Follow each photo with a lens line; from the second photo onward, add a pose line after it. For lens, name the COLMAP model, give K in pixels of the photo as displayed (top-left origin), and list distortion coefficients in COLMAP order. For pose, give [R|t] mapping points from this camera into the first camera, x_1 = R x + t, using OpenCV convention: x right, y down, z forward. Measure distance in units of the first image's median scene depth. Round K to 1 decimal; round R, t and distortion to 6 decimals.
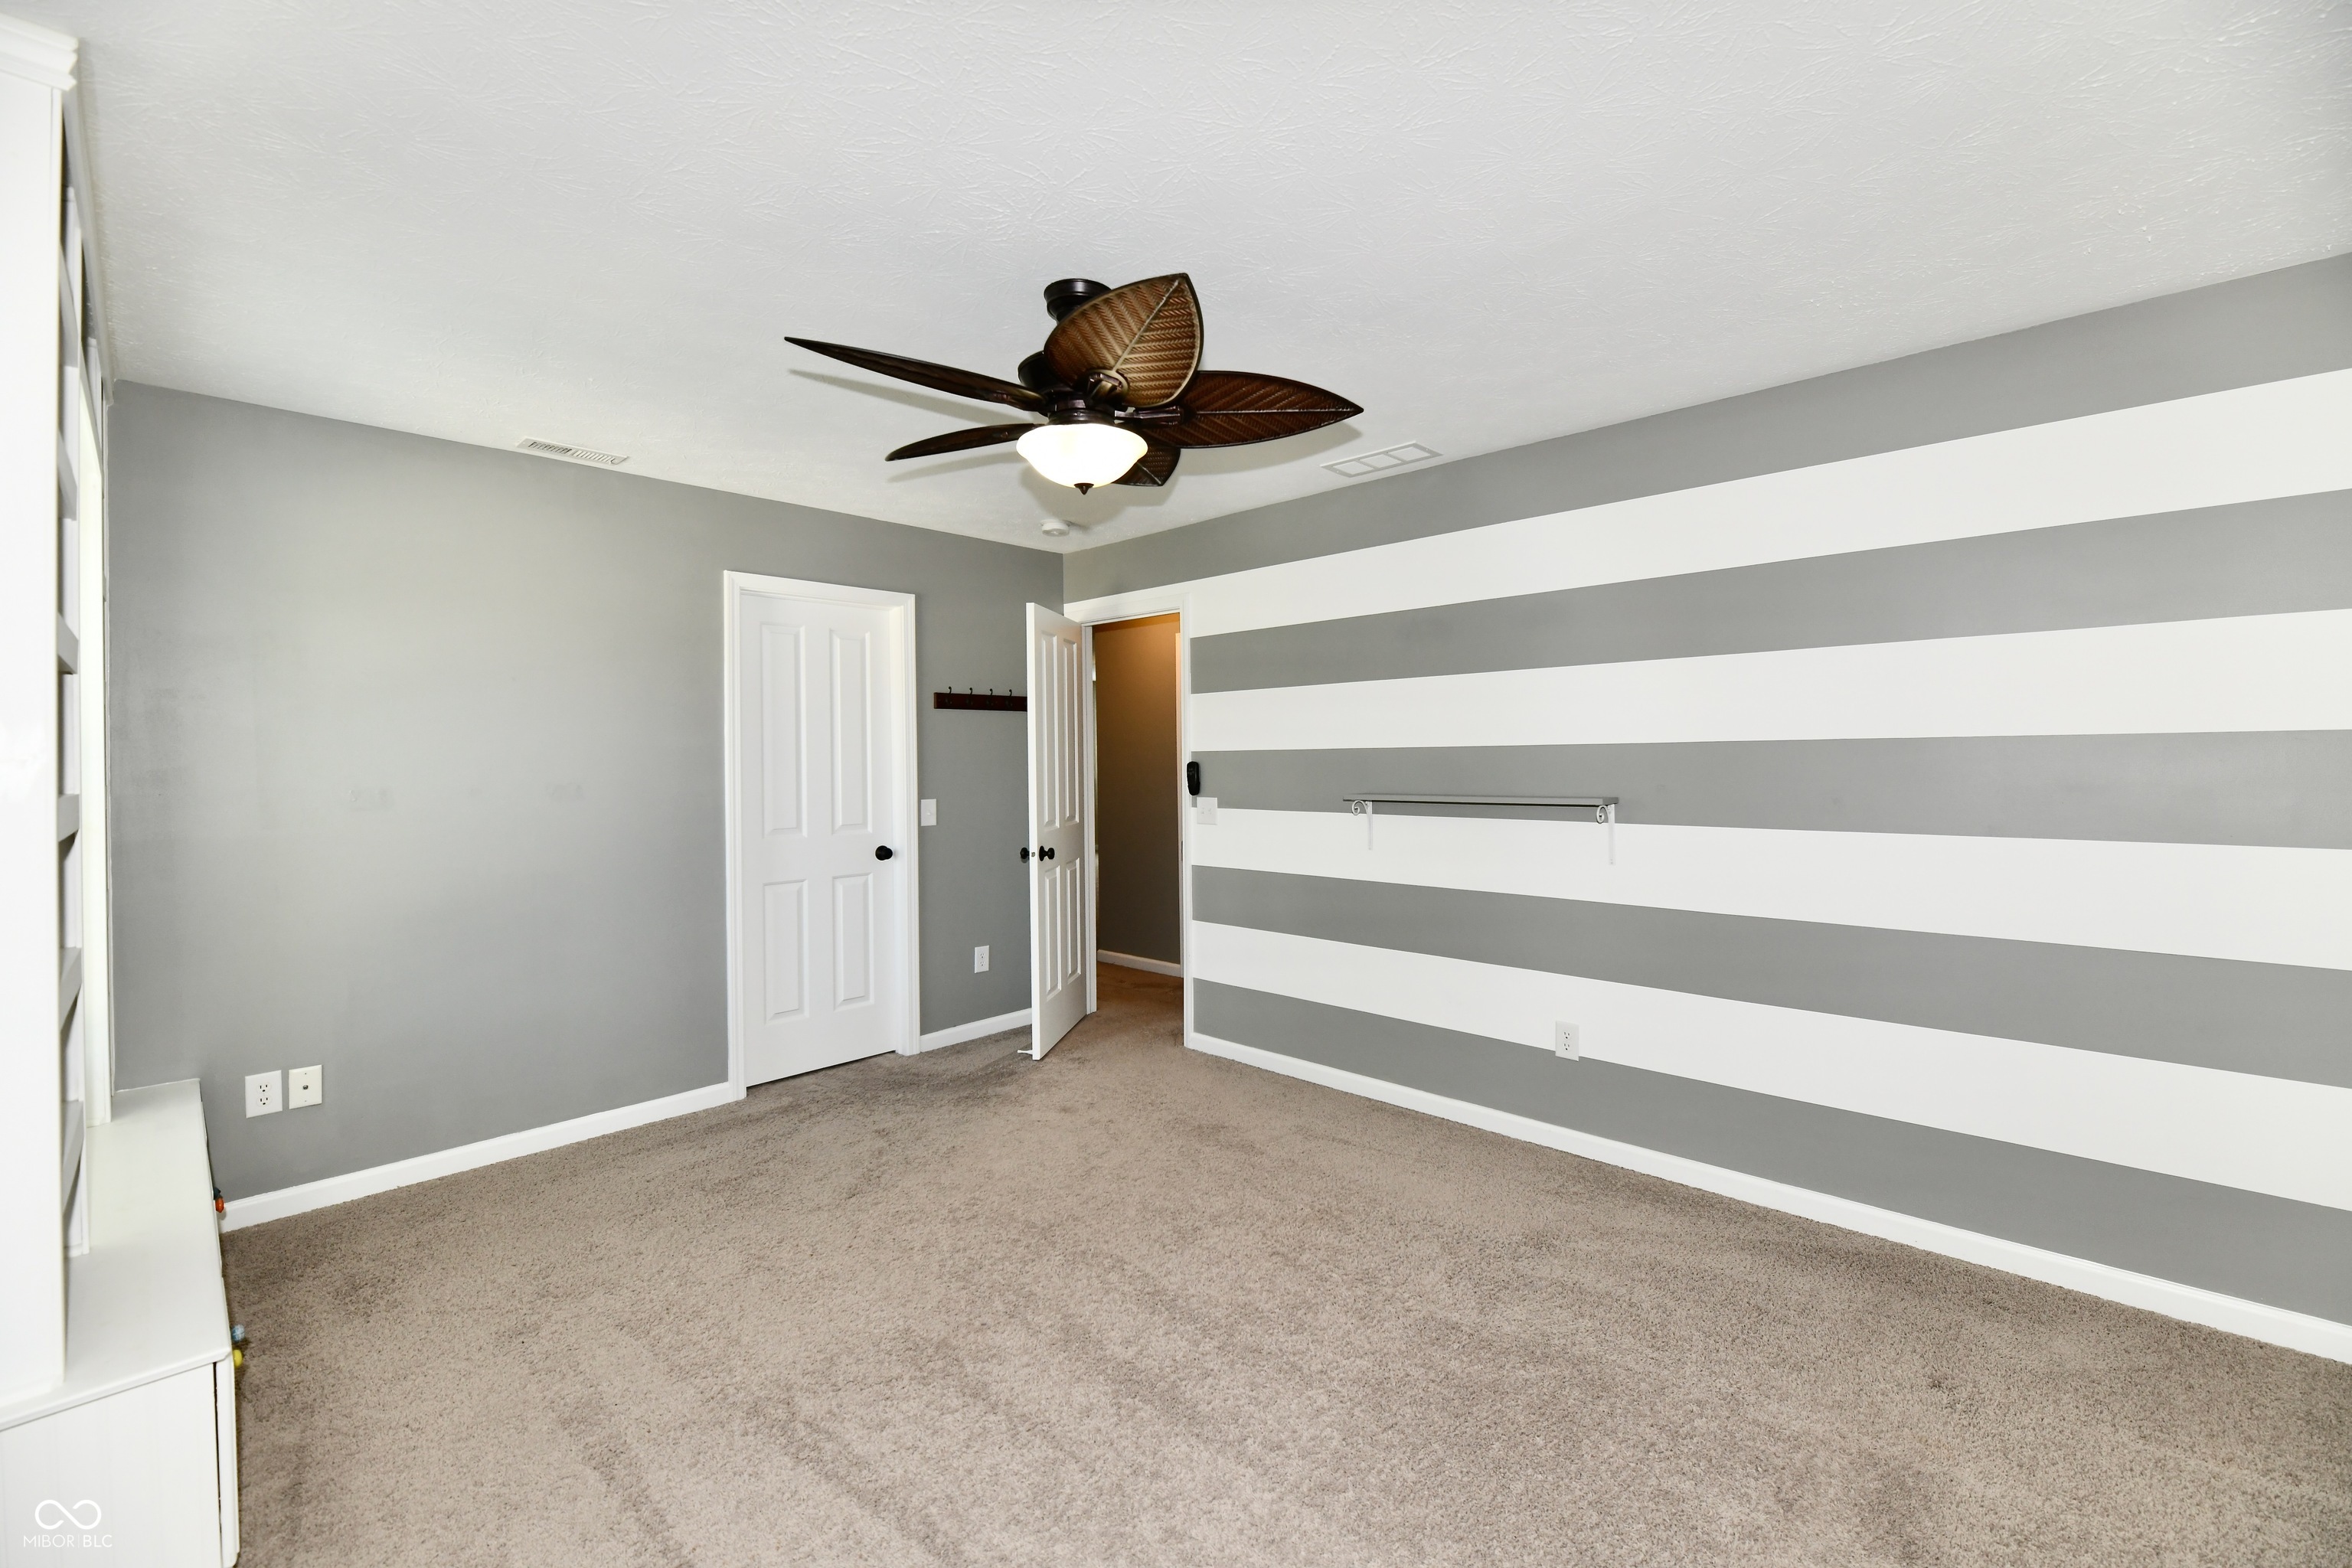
lens RADIAL K [[963.1, 0, 1189.7], [0, 963.1, 757.9], [0, 0, 1]] dist [-0.002733, -0.000940]
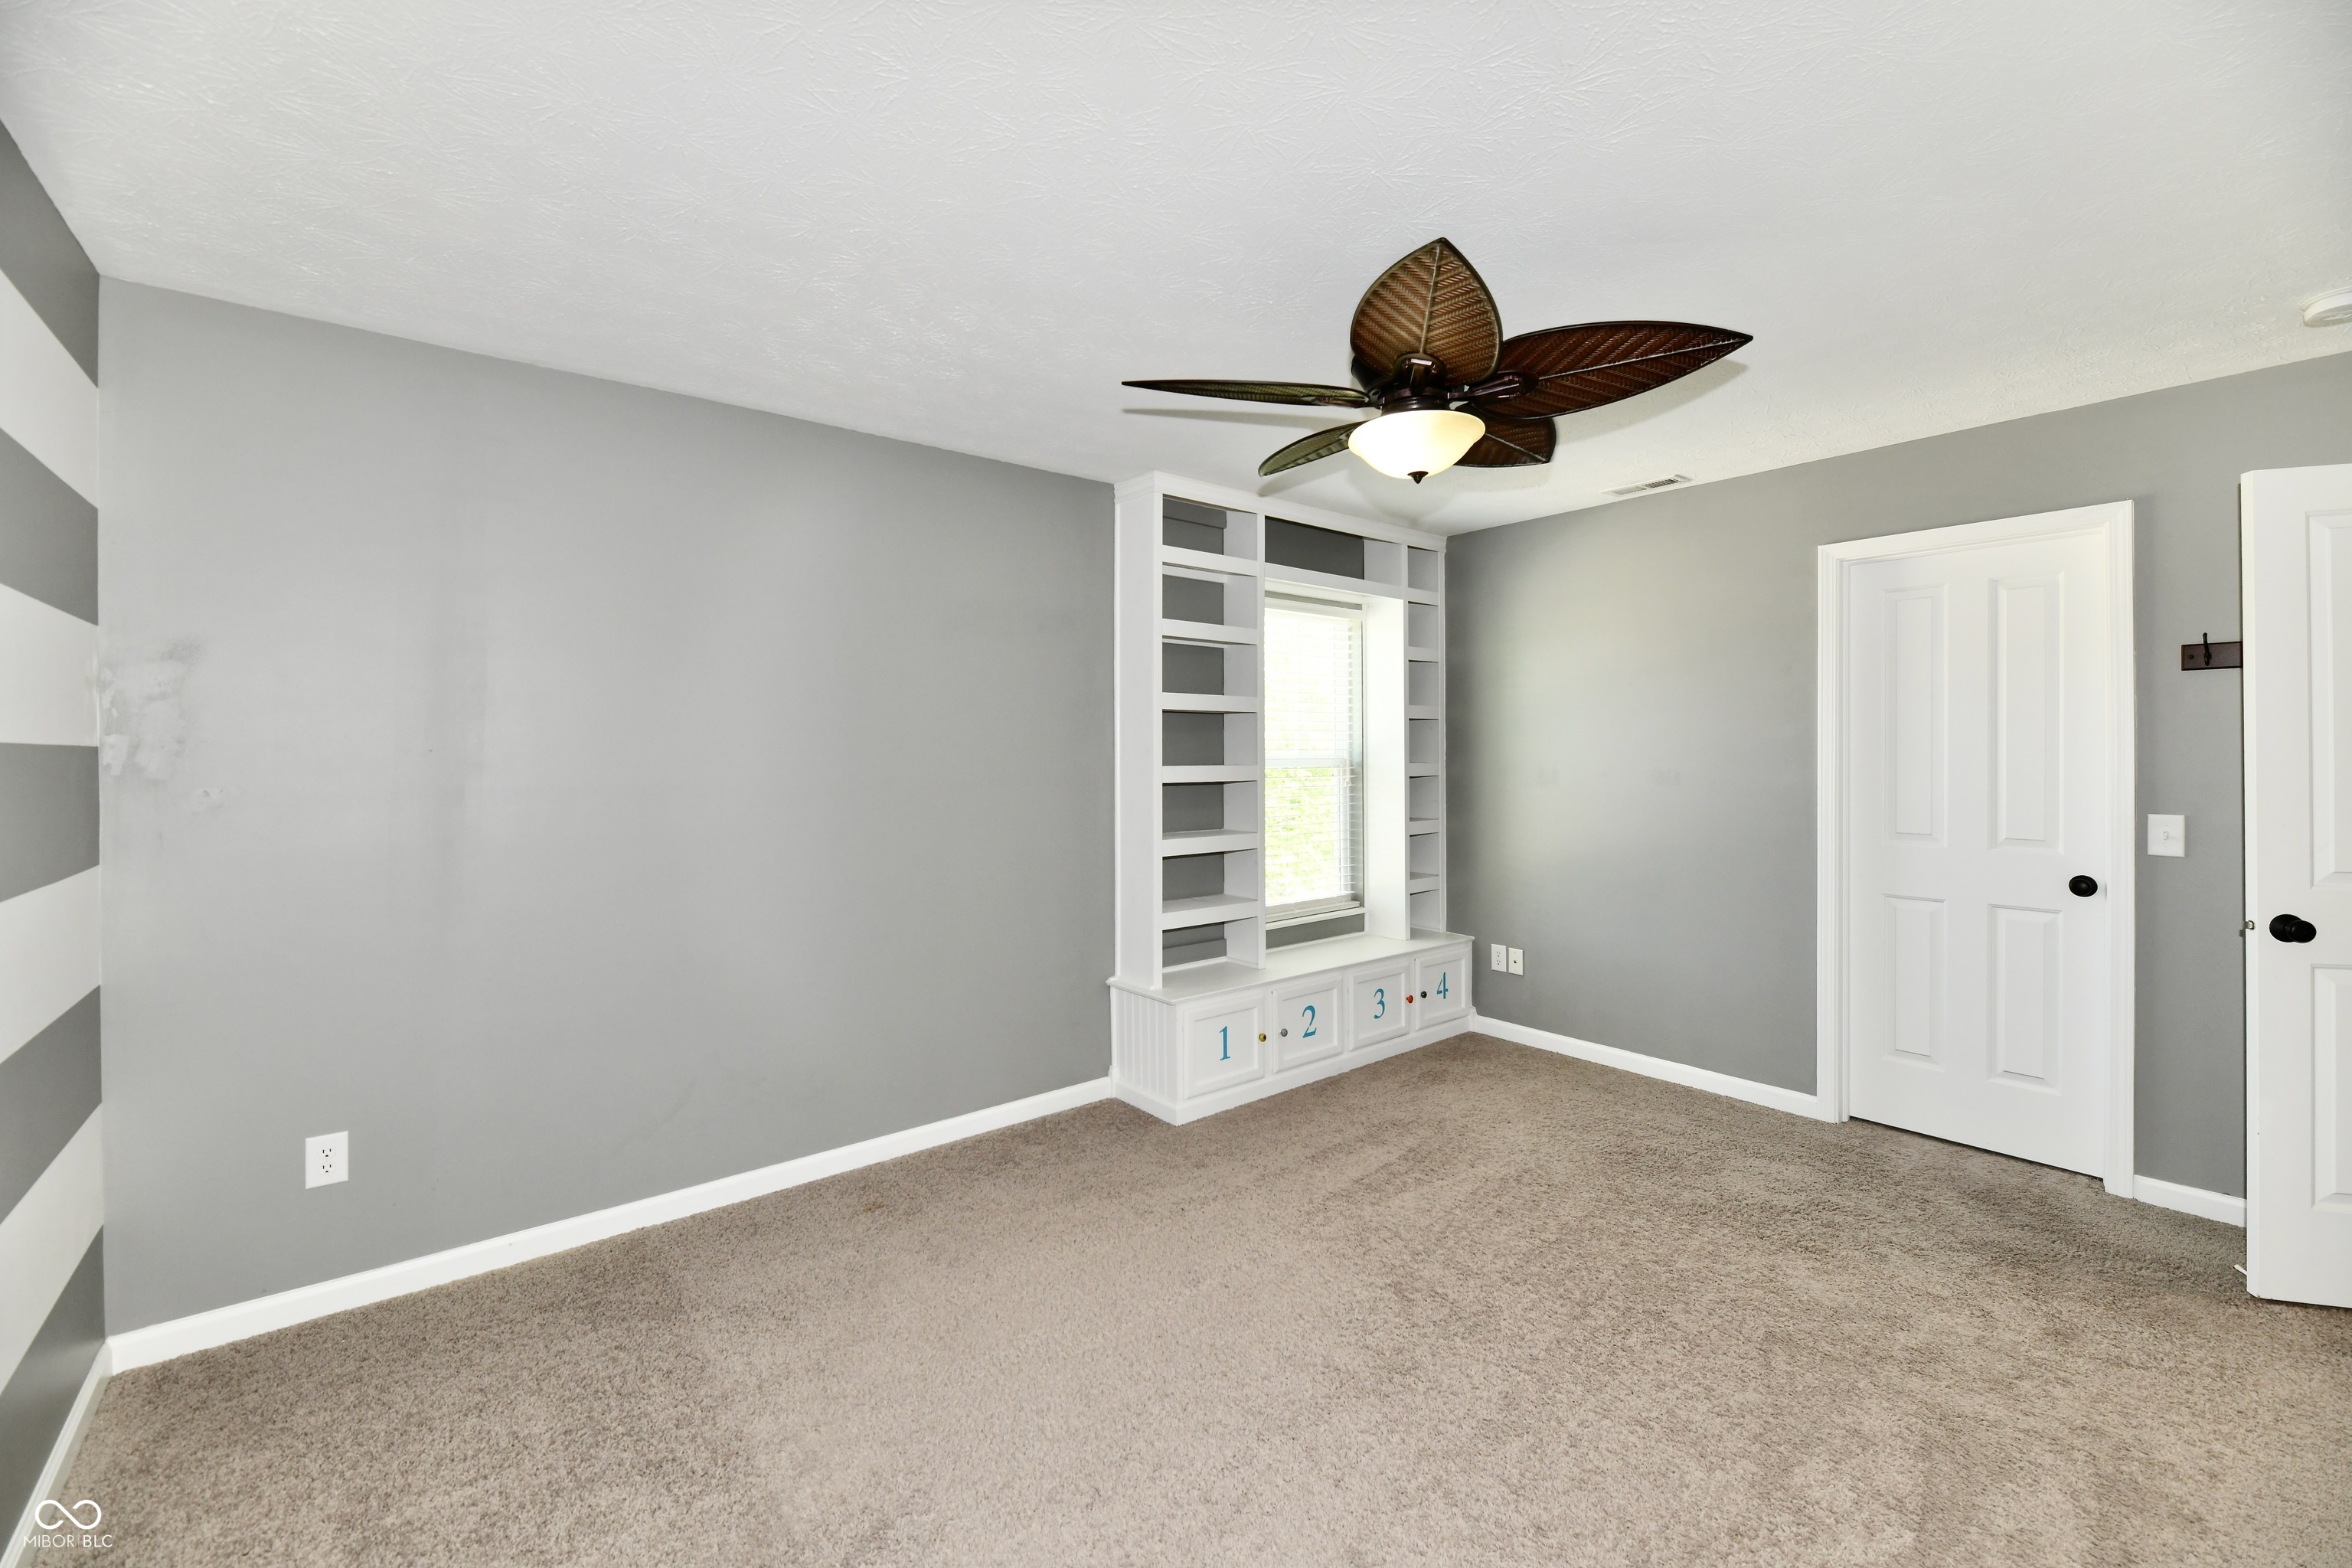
lens RADIAL K [[963.1, 0, 1189.7], [0, 963.1, 757.9], [0, 0, 1]] dist [-0.002733, -0.000940]
pose [[-0.130127, 0.013791, -0.991401, 0.487305], [0.001830, 0.999905, 0.013669, -0.004472], [0.991496, -0.000036, -0.130140, 0.491706]]
